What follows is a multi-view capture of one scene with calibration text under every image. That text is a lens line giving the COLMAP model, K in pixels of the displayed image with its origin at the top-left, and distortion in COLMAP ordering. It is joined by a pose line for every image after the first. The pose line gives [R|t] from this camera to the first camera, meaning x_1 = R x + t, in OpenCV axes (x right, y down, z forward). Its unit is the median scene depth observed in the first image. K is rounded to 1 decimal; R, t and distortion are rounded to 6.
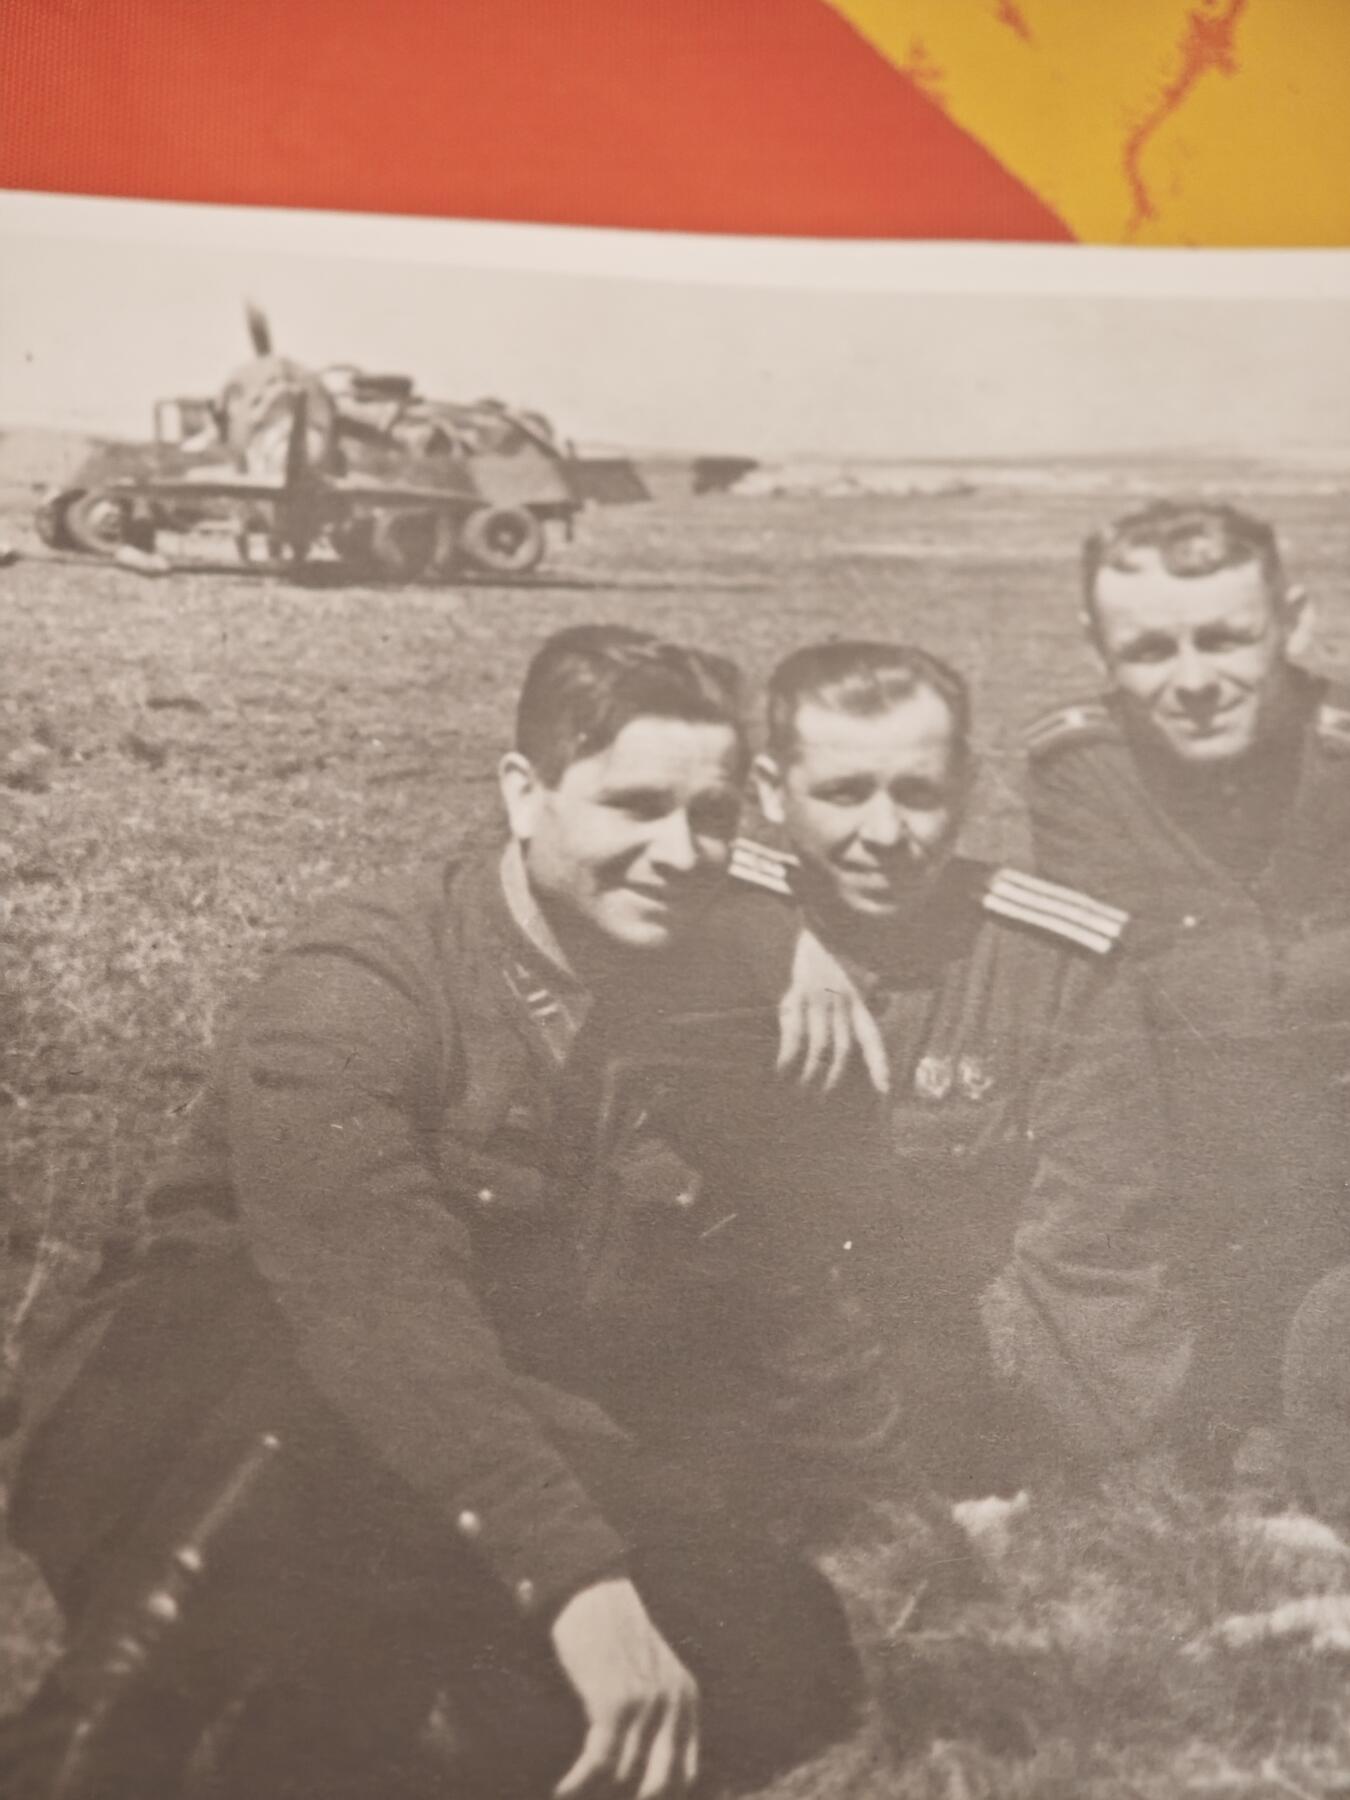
lens RADIAL K [[3928.3, 0, 667.8], [0, 3928.3, 897.0], [0, 0, 1]] dist [0.244854, 0.000000]
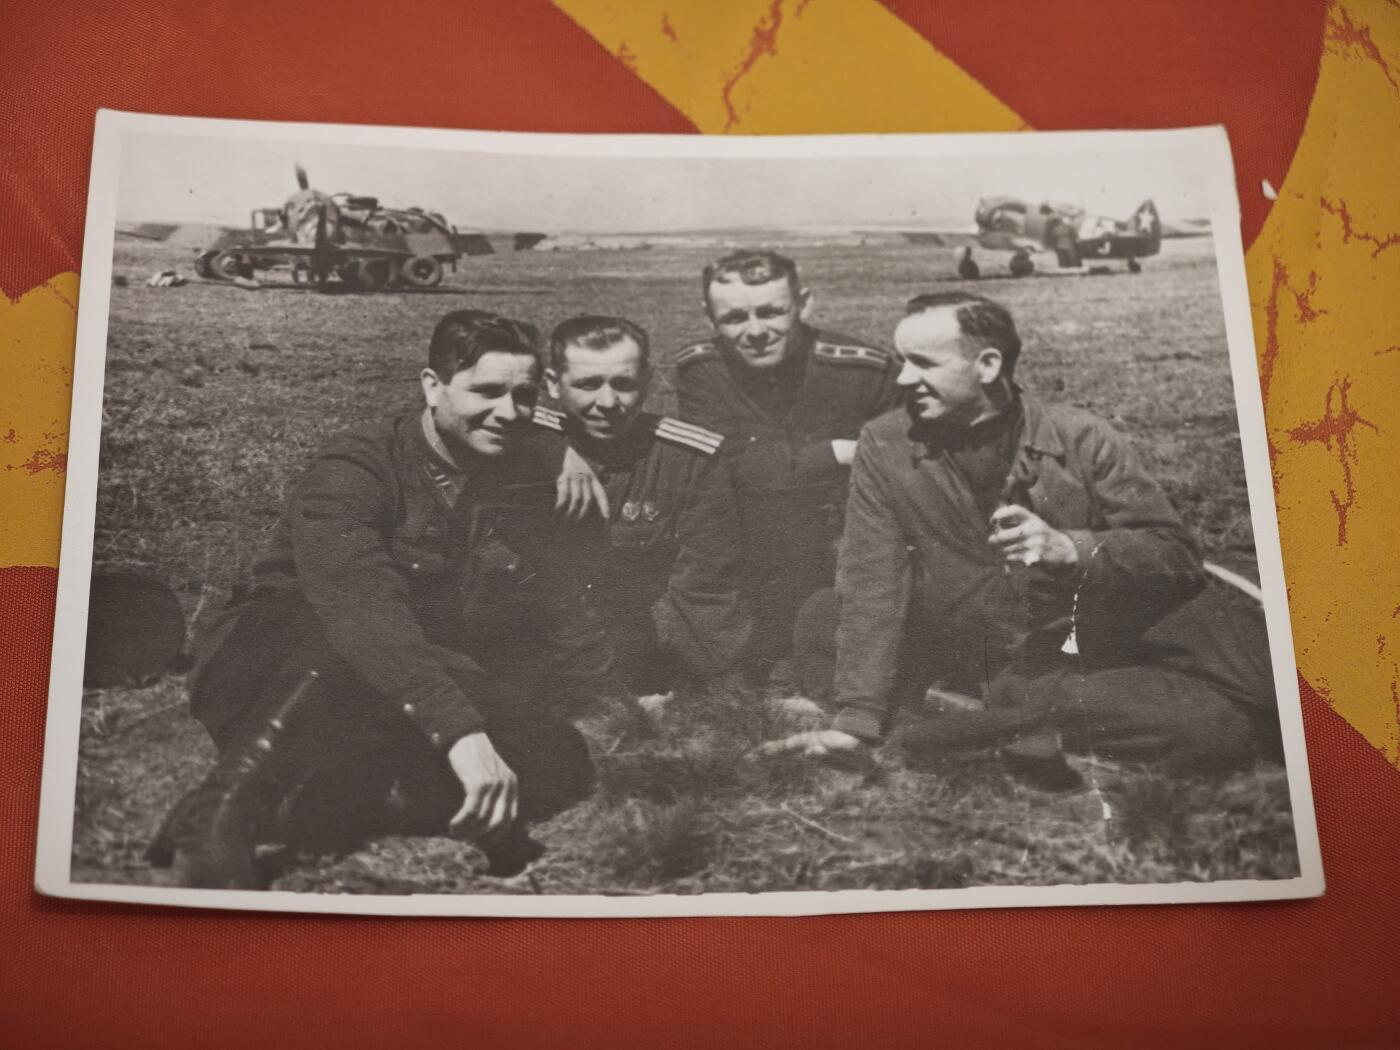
lens RADIAL K [[3055.4, 0, 704.8], [0, 3055.4, 527.0], [0, 0, 1]] dist [0.244854, 0.000000]
pose [[0.999435, -0.024011, 0.023522, 0.068142], [0.026546, 0.993104, -0.114189, 0.239496], [-0.020618, 0.114749, 0.993181, -0.610795]]
